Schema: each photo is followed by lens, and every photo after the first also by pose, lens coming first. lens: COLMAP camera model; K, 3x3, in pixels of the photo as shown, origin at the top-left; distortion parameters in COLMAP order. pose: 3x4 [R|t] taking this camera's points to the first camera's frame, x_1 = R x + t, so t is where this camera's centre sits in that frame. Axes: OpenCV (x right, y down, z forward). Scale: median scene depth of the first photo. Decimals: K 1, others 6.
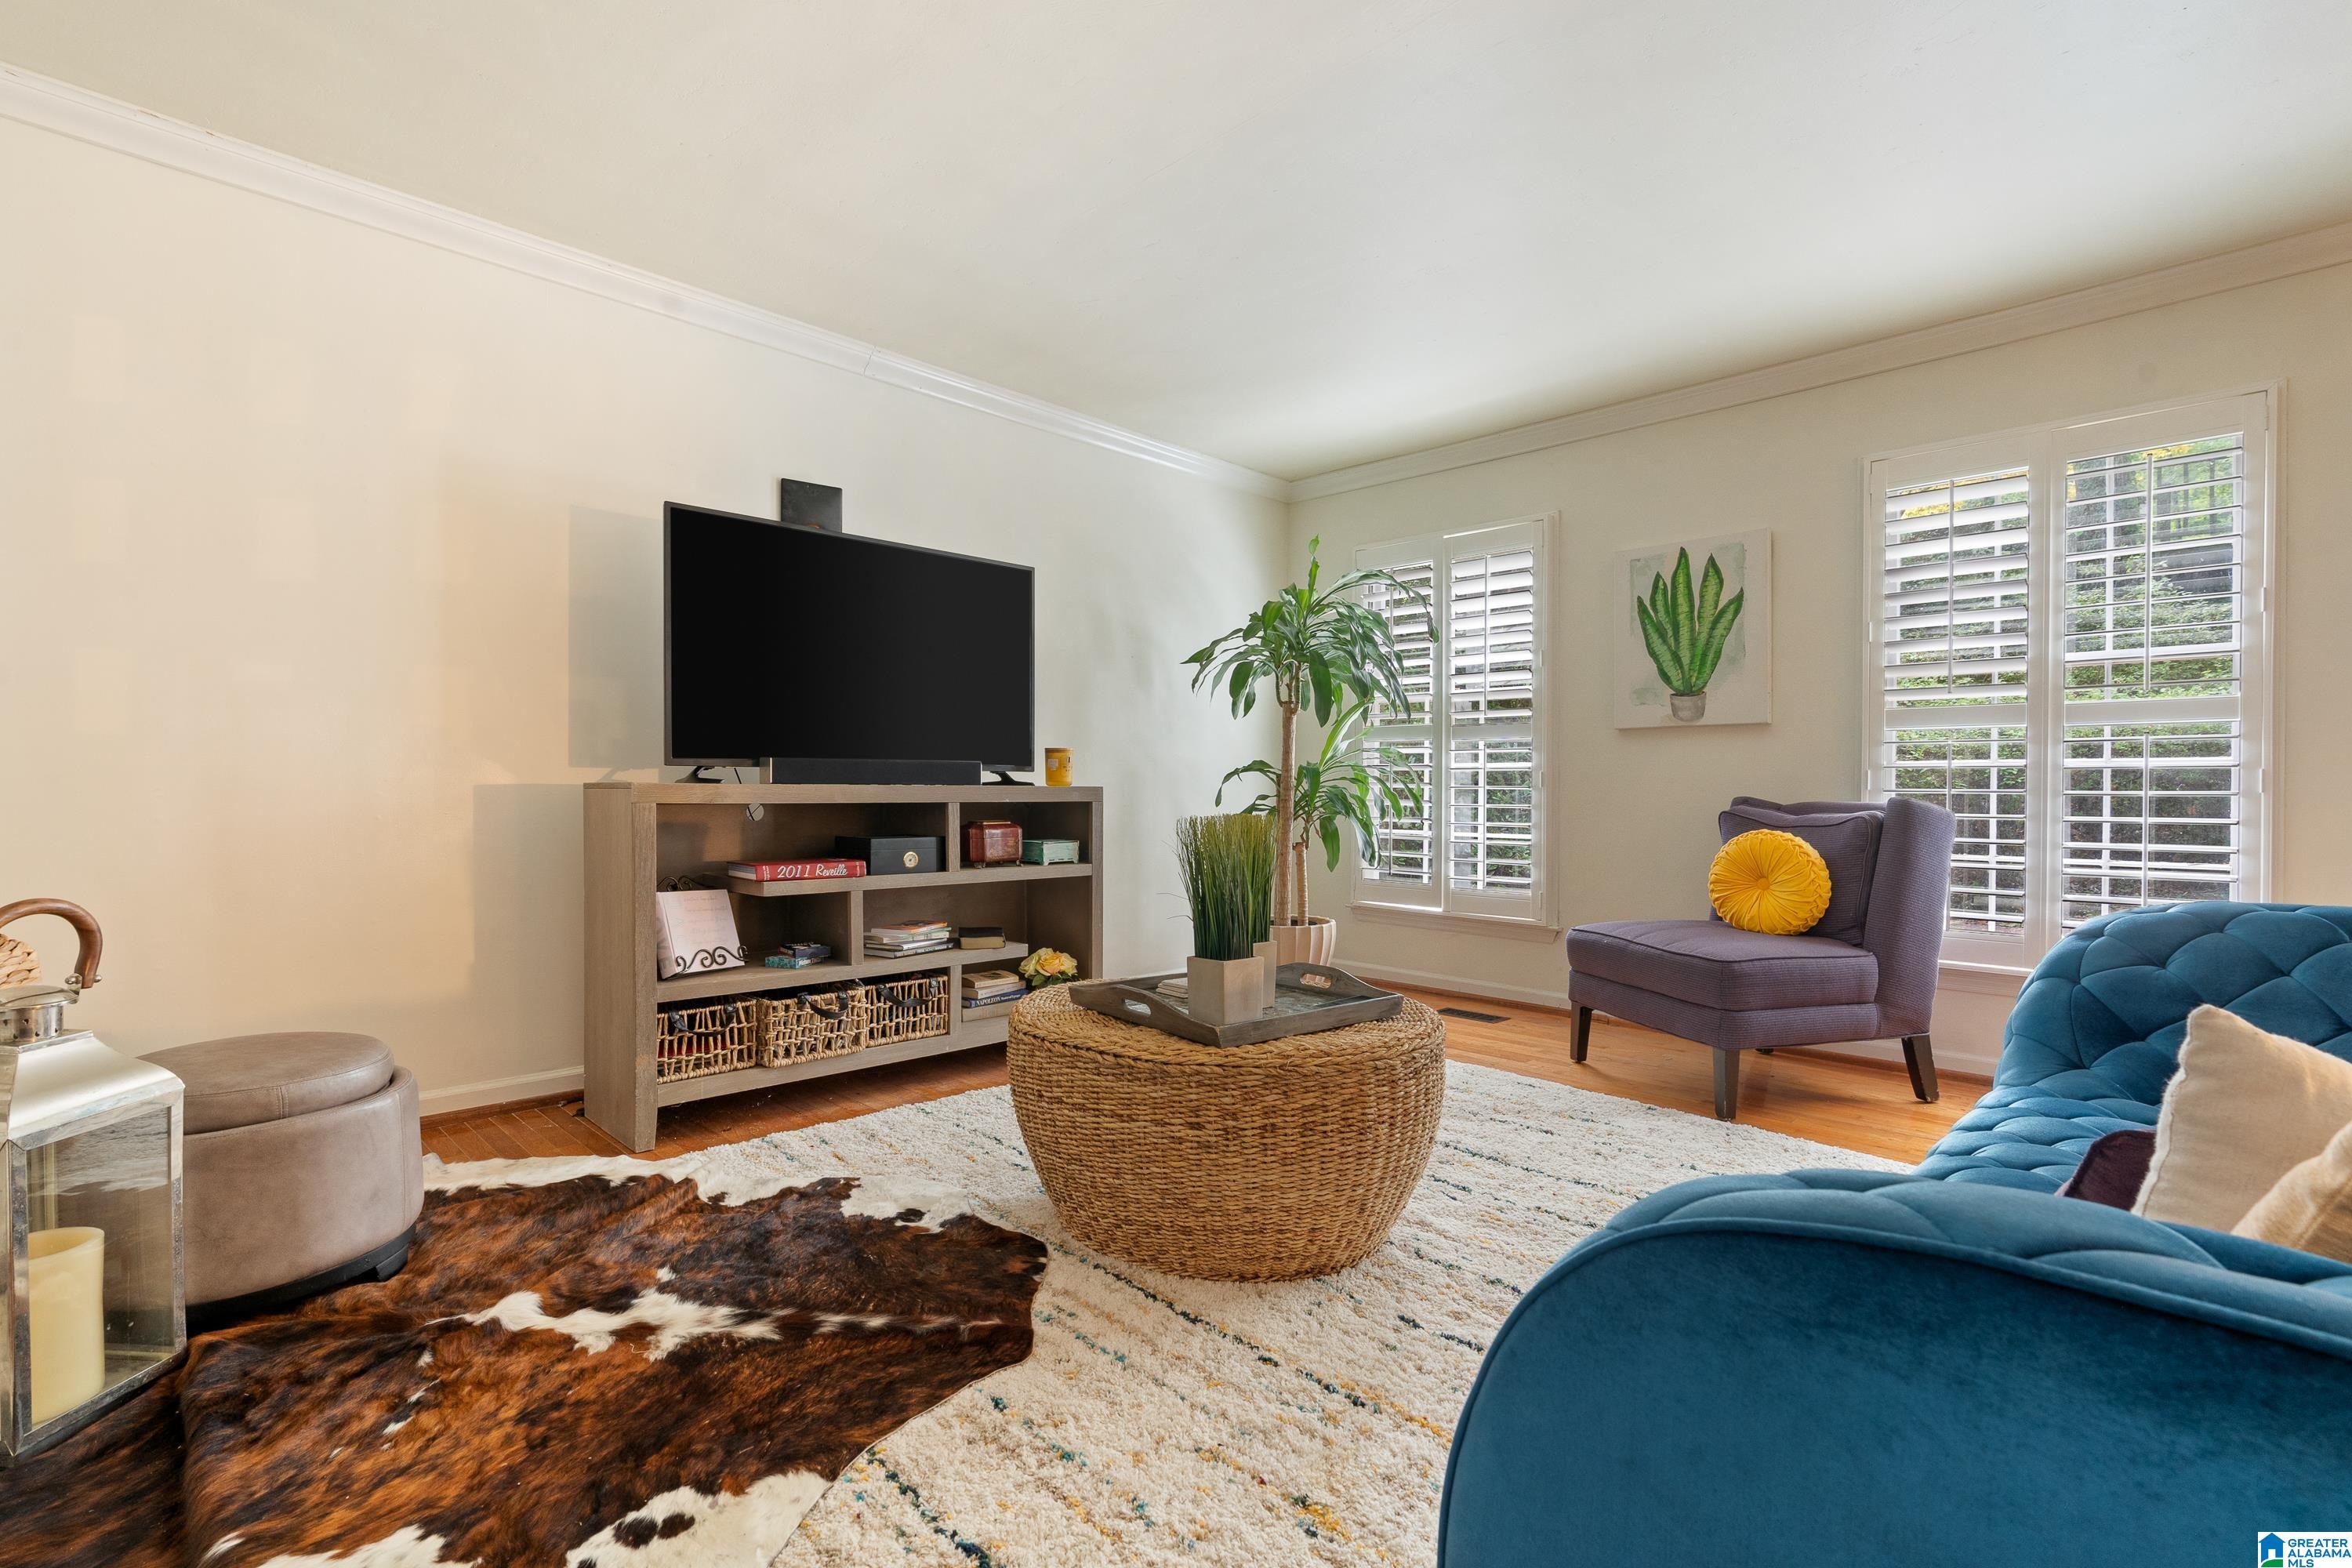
lens RADIAL K [[1068.2, 0, 1178.7], [0, 1068.2, 802.5], [0, 0, 1]] dist [-0.004362, 0.000998]
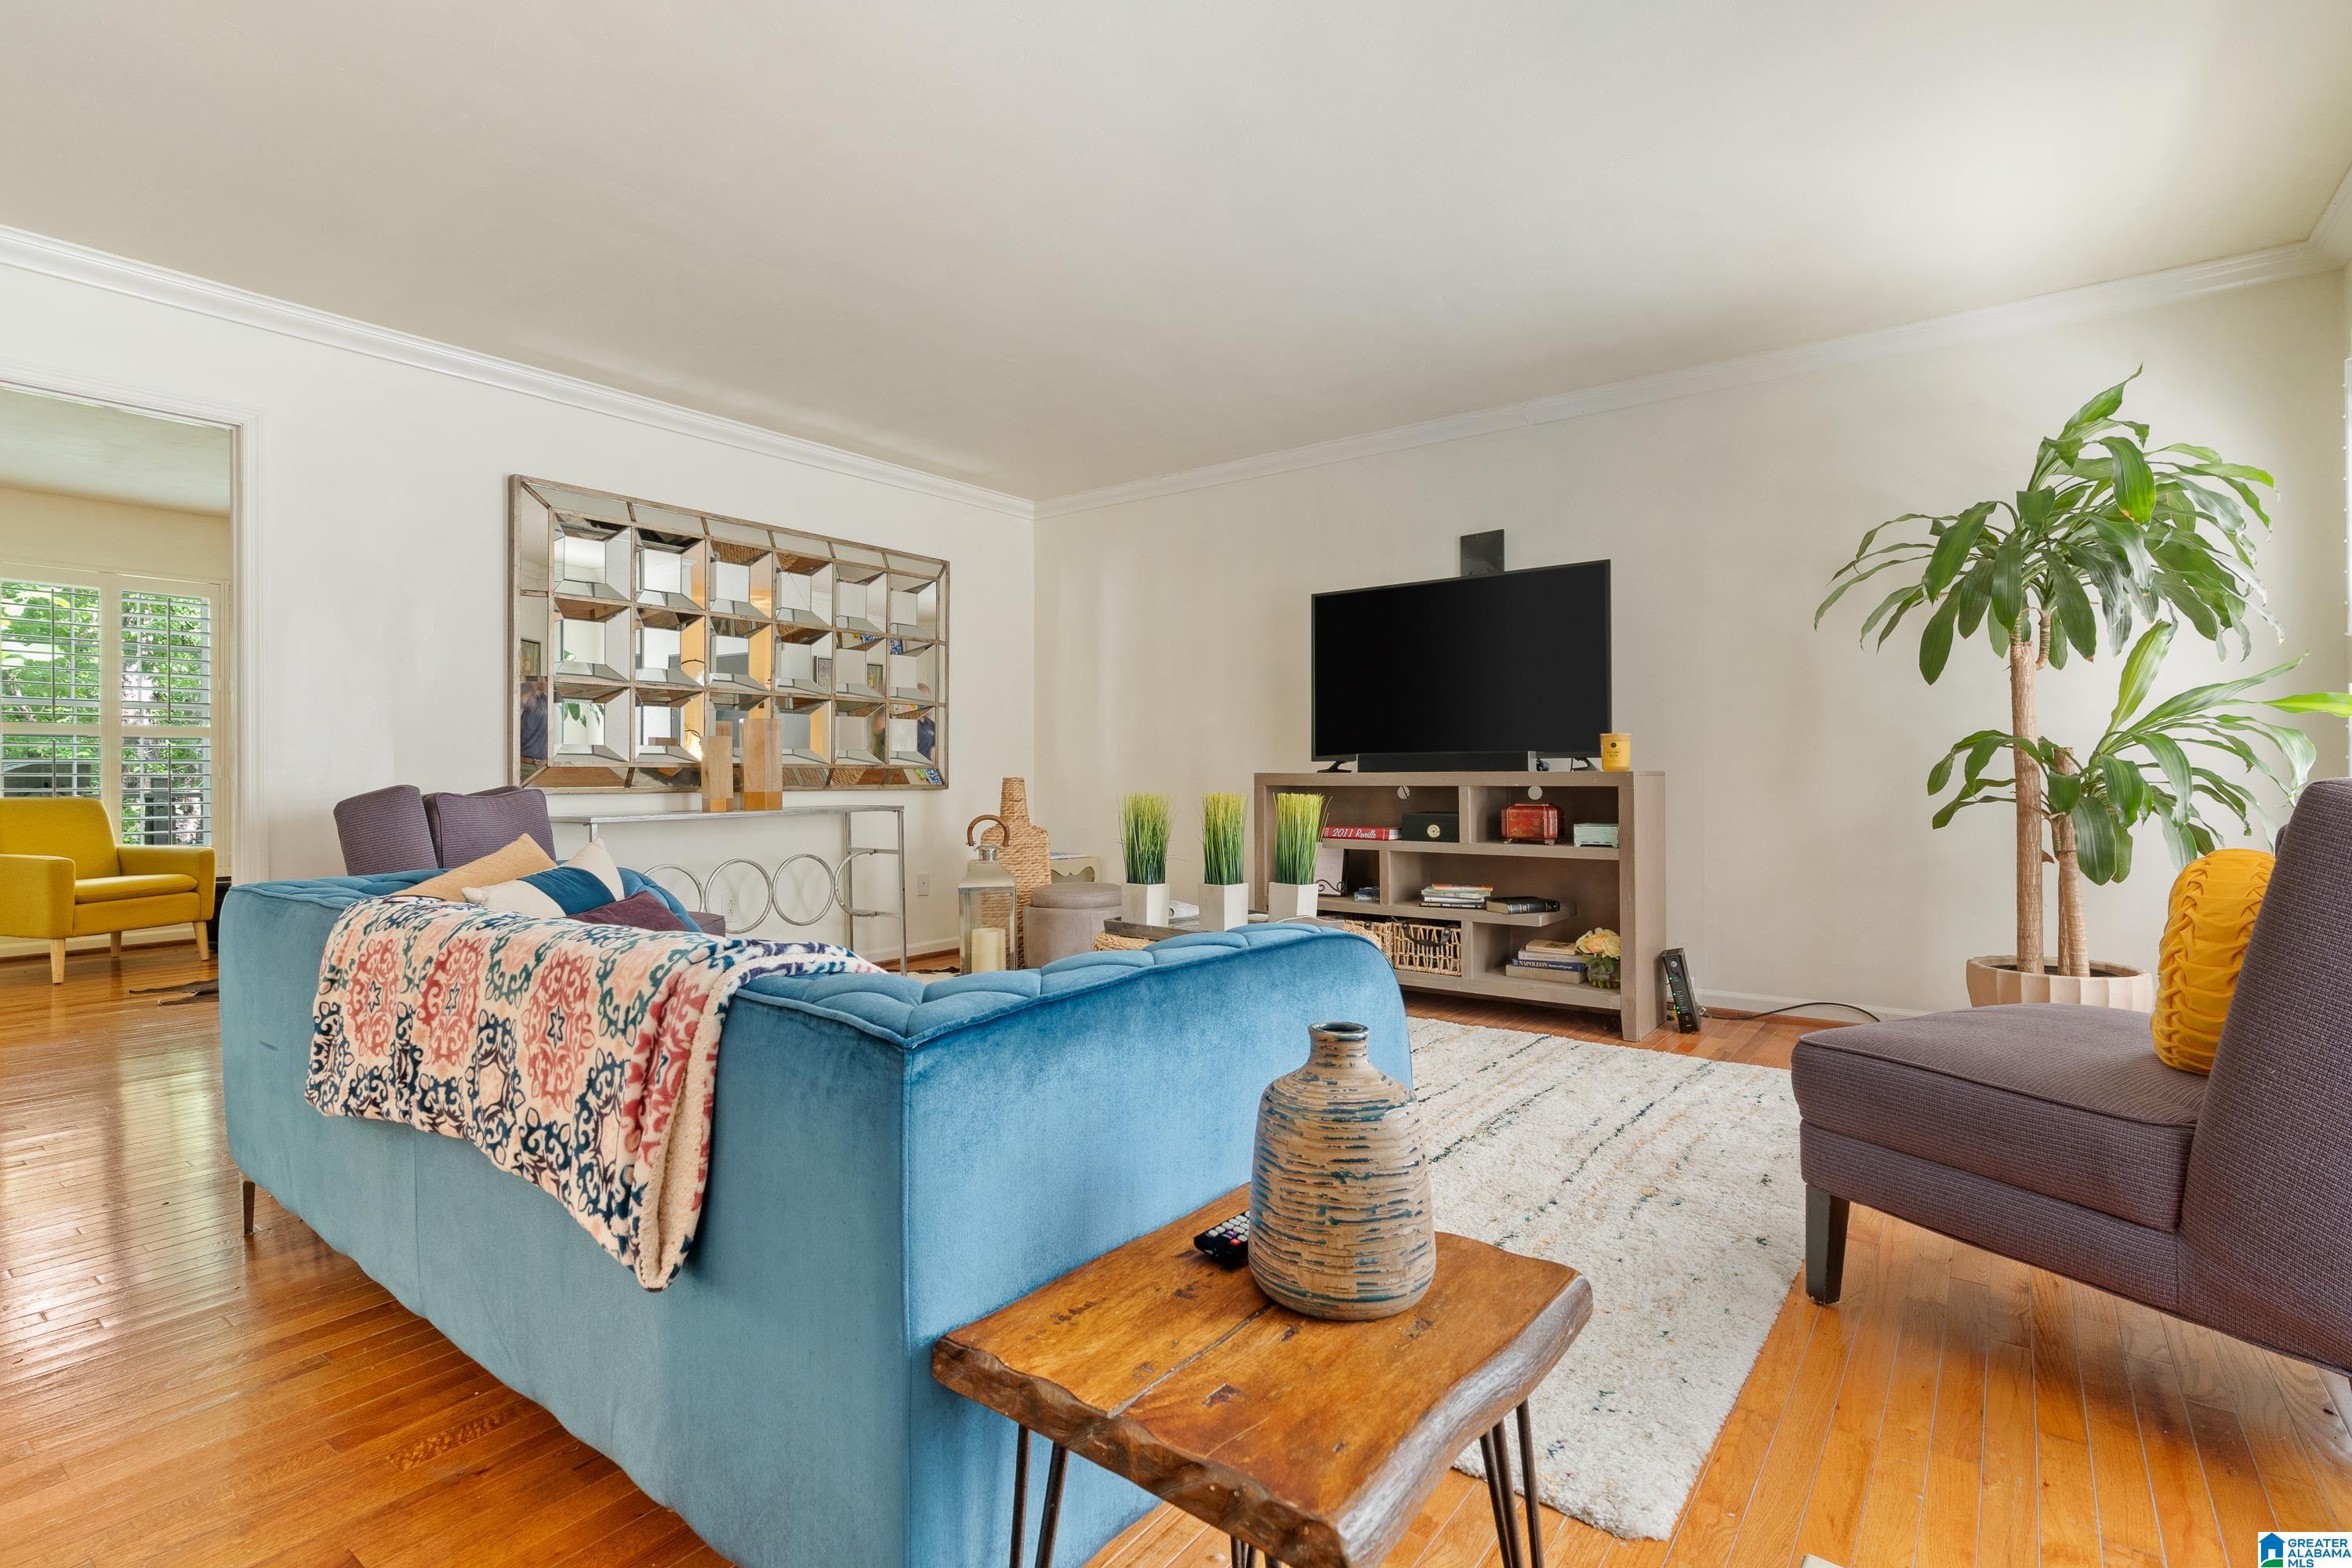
lens RADIAL K [[1121.5, 0, 1178.9], [0, 1121.5, 768.6], [0, 0, 1]] dist [-0.002781, -0.000190]
pose [[0.124848, -0.011854, -0.992105, 1.004349], [-0.002370, 0.999922, -0.012246, -0.003751], [0.992173, 0.003880, 0.124810, 0.514524]]
